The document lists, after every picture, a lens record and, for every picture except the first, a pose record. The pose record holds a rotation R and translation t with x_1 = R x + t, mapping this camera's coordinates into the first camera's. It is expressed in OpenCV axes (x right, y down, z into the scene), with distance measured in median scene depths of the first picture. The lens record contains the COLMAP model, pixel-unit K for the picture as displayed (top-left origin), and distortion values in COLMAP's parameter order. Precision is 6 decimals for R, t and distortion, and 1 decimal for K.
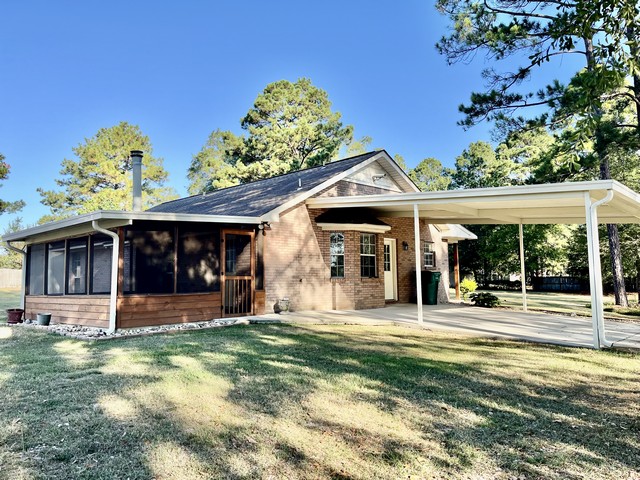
lens RADIAL K [[490.4, 0, 320.3], [0, 490.4, 241.5], [0, 0, 1]] dist [0.037672, -0.027526]
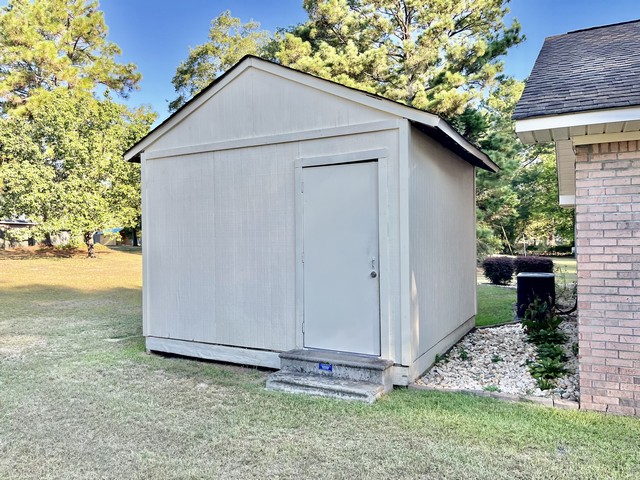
lens RADIAL K [[490.4, 0, 321.1], [0, 490.4, 240.1], [0, 0, 1]] dist [0.037672, -0.027526]
pose [[0.966320, 0.007450, 0.257236, -0.977404], [-0.027036, 0.996988, 0.072686, 0.075163], [-0.255919, -0.077192, 0.963611, 1.212550]]
